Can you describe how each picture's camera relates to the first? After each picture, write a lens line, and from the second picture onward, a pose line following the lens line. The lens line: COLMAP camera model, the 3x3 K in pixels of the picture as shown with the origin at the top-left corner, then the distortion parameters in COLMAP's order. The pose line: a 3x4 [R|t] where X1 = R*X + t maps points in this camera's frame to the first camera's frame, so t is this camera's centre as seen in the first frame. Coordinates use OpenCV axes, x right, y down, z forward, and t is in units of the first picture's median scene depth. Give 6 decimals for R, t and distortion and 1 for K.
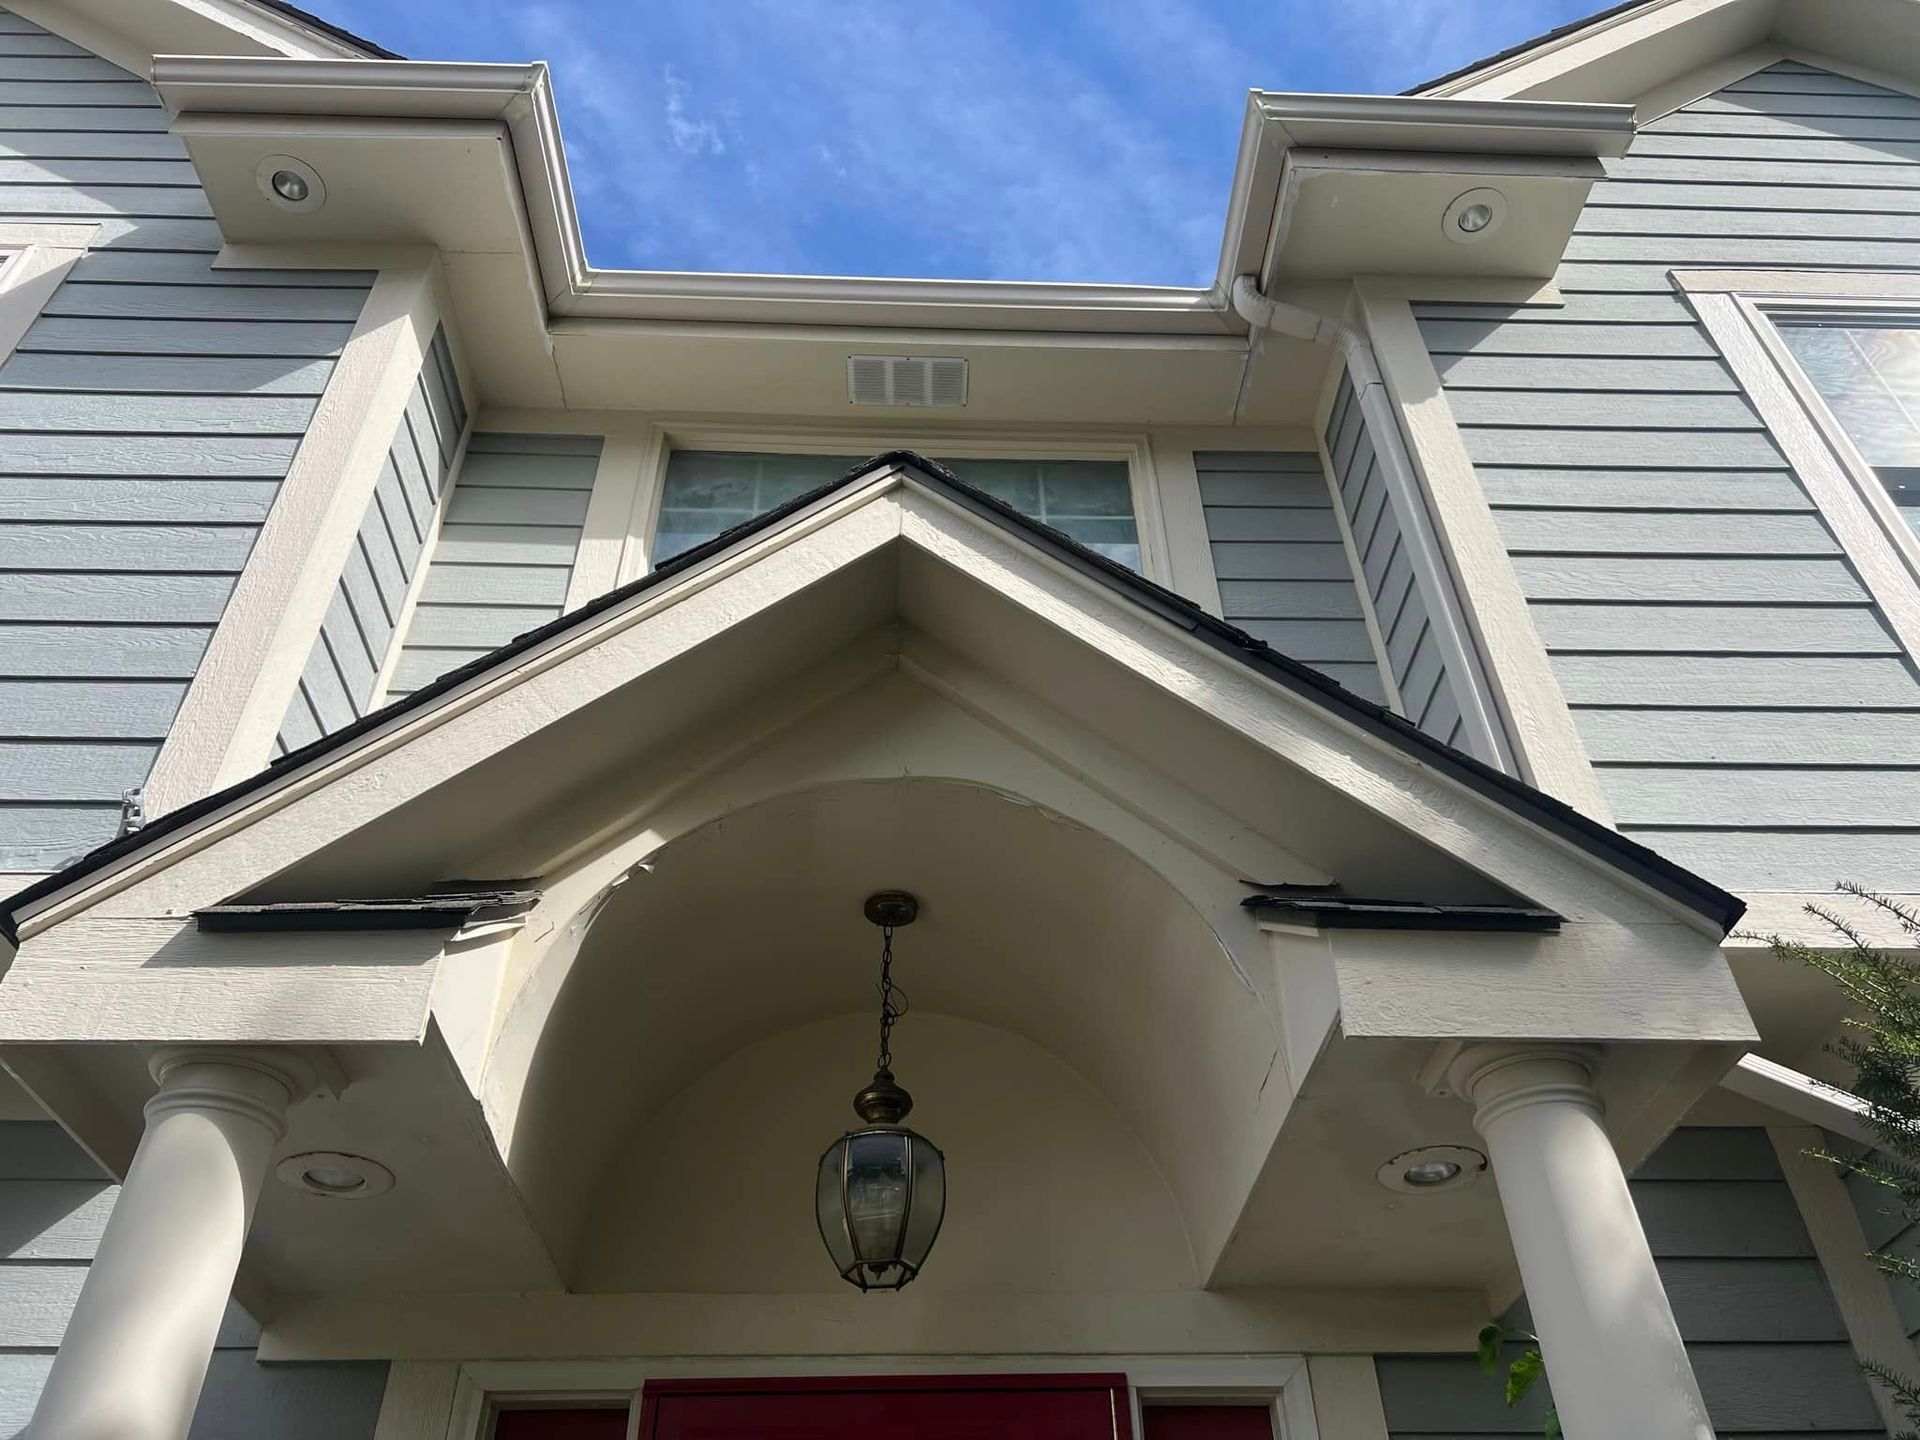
lens RADIAL K [[1433.0, 0, 987.7], [0, 1433.0, 719.4], [0, 0, 1]] dist [0.067186, -0.077149]
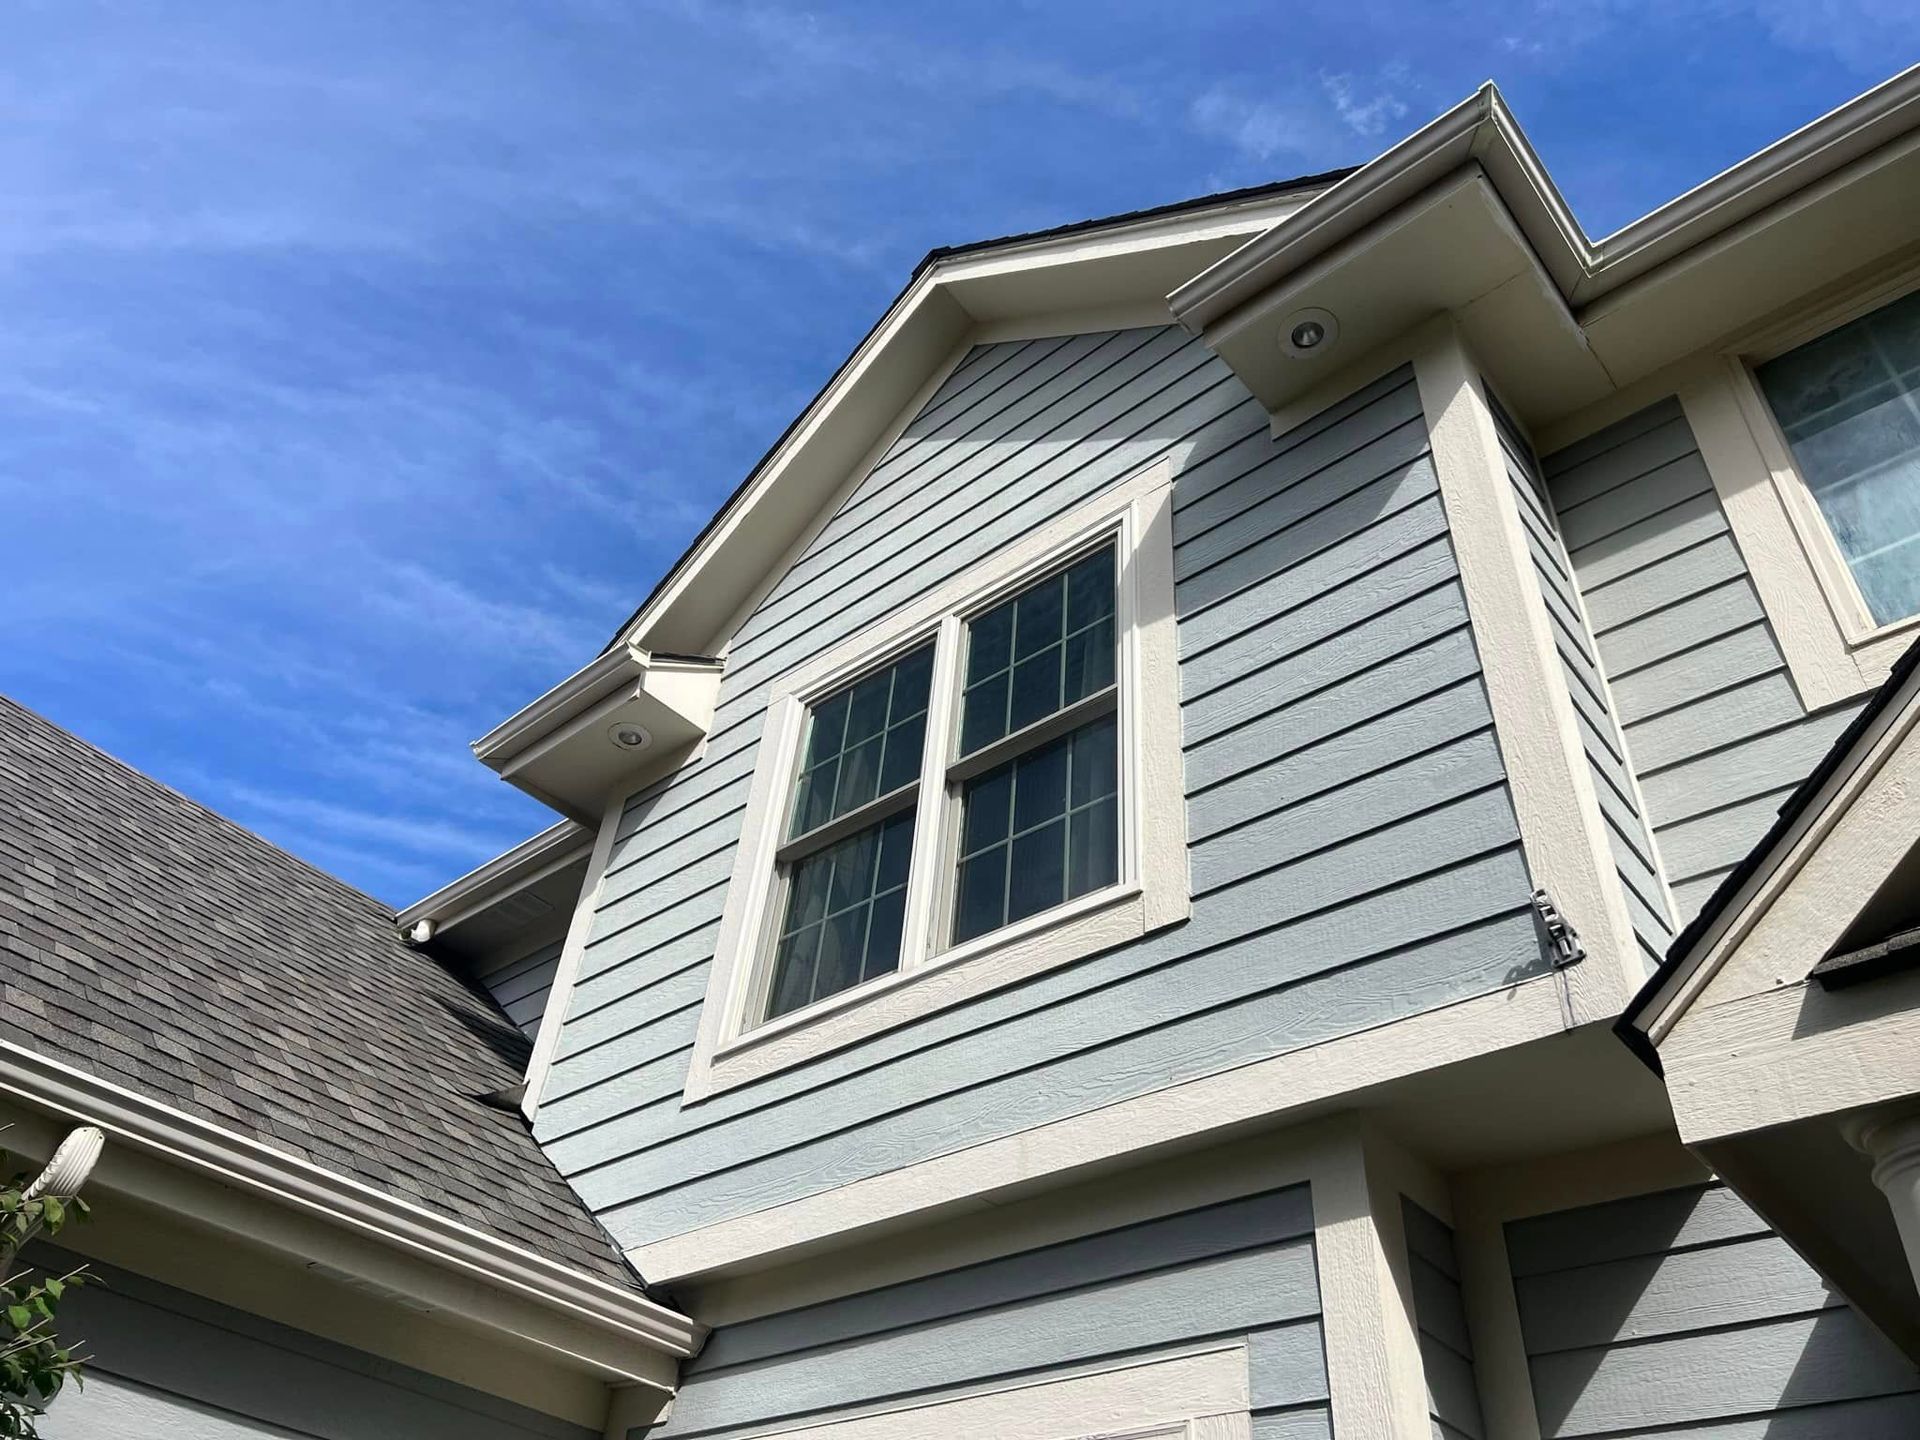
lens RADIAL K [[1447.9, 0, 958.5], [0, 1447.9, 726.7], [0, 0, 1]] dist [0.074203, -0.077152]
pose [[0.734821, -0.388073, -0.556271, -0.183775], [0.382847, 0.914315, -0.132123, -0.058708], [0.559881, -0.115880, 0.820430, -0.068493]]
